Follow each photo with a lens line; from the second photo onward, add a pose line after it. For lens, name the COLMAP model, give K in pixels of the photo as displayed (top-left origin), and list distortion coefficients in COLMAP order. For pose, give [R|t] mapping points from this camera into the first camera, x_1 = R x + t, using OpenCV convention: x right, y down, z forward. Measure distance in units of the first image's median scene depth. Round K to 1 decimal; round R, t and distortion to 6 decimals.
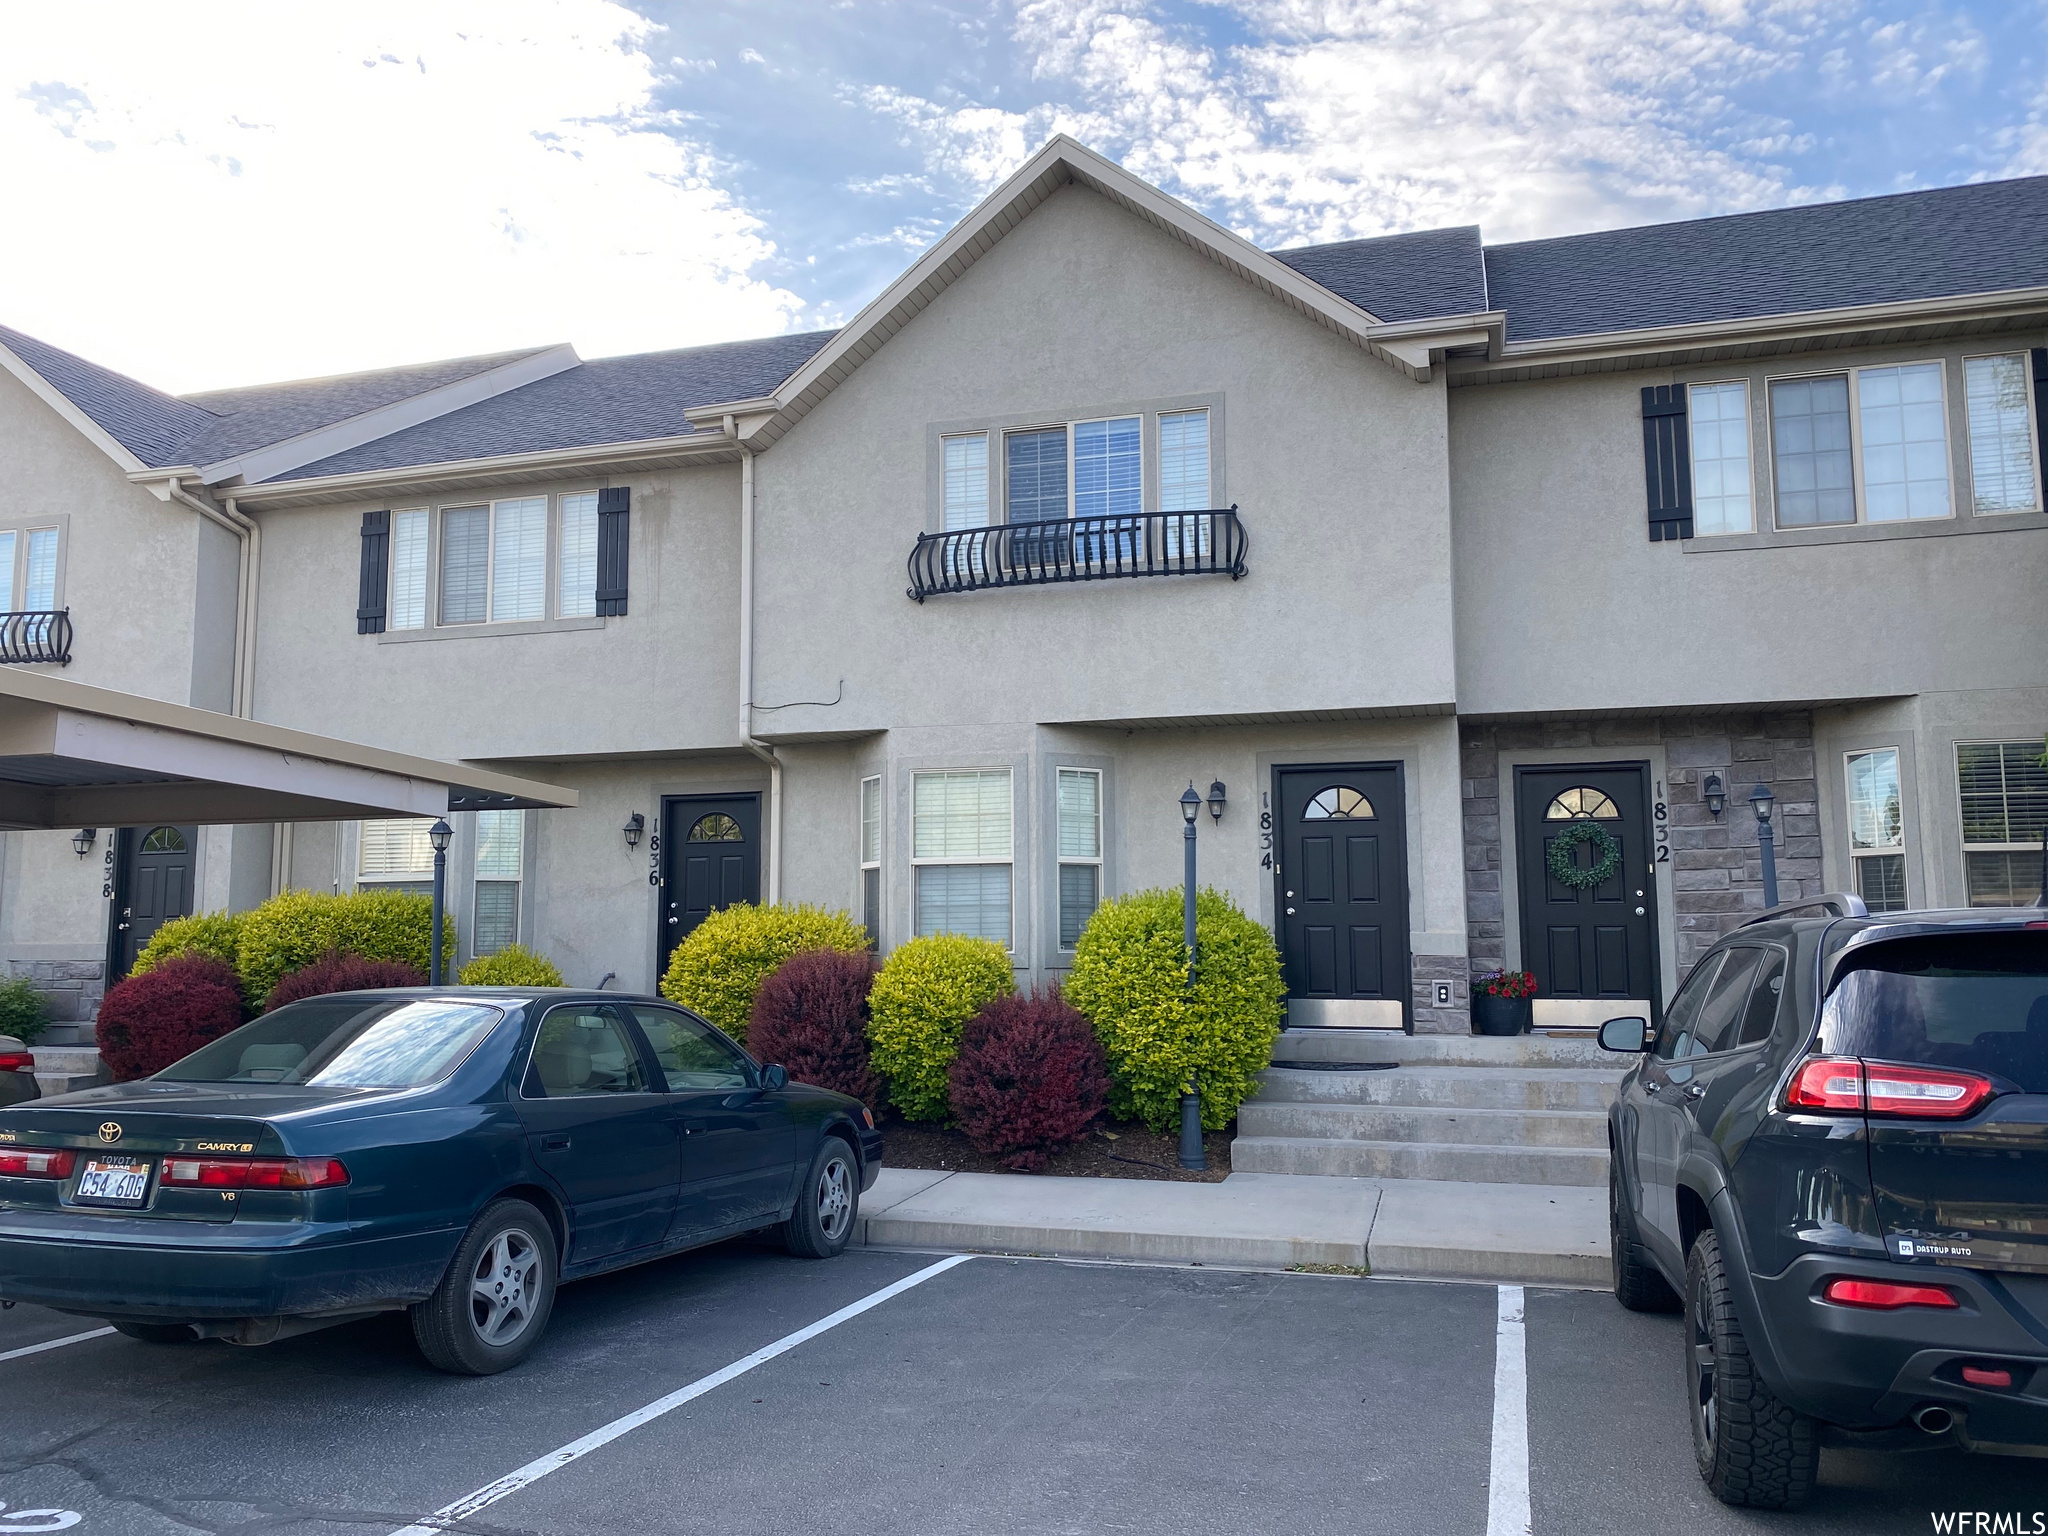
lens RADIAL K [[1544.4, 0, 1023.7], [0, 1544.4, 758.8], [0, 0, 1]] dist [0.084470, -0.180869]
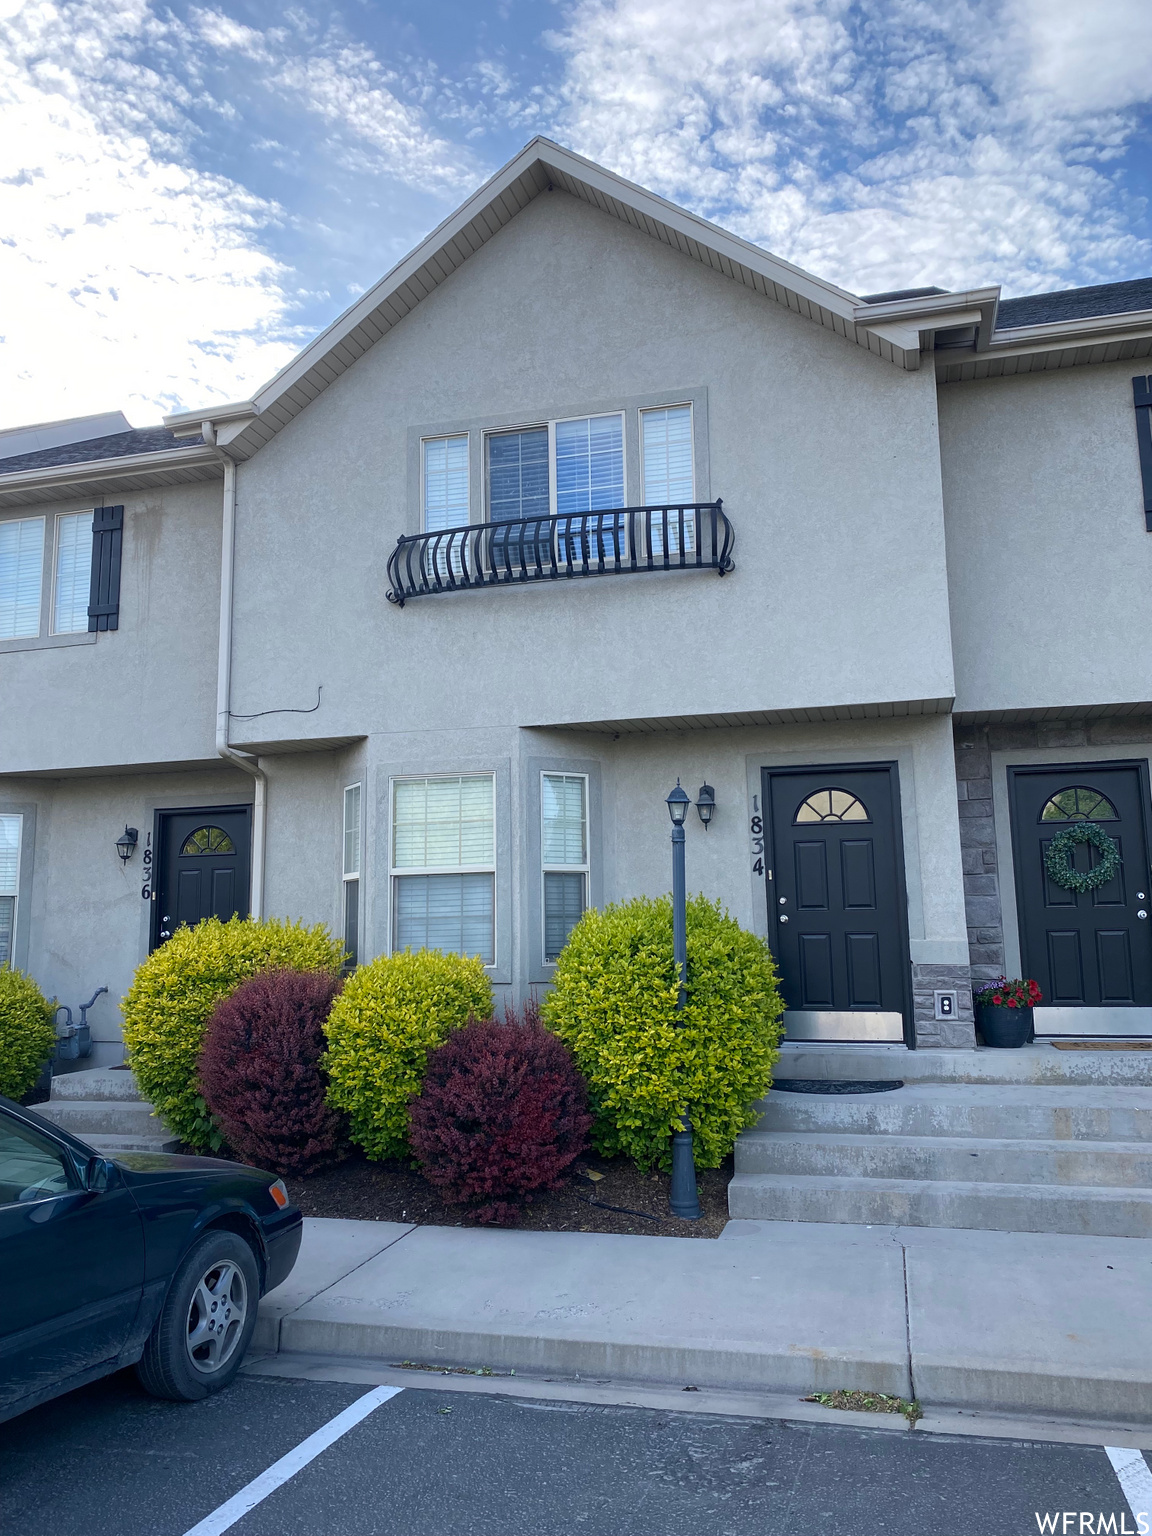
lens RADIAL K [[1158.3, 0, 581.6], [0, 1158.3, 745.3], [0, 0, 1]] dist [0.084470, -0.180869]
pose [[0.999728, -0.009545, 0.021301, 0.032365], [0.010403, 0.999122, -0.040574, 0.018656], [-0.020895, 0.040784, 0.998949, 0.277470]]
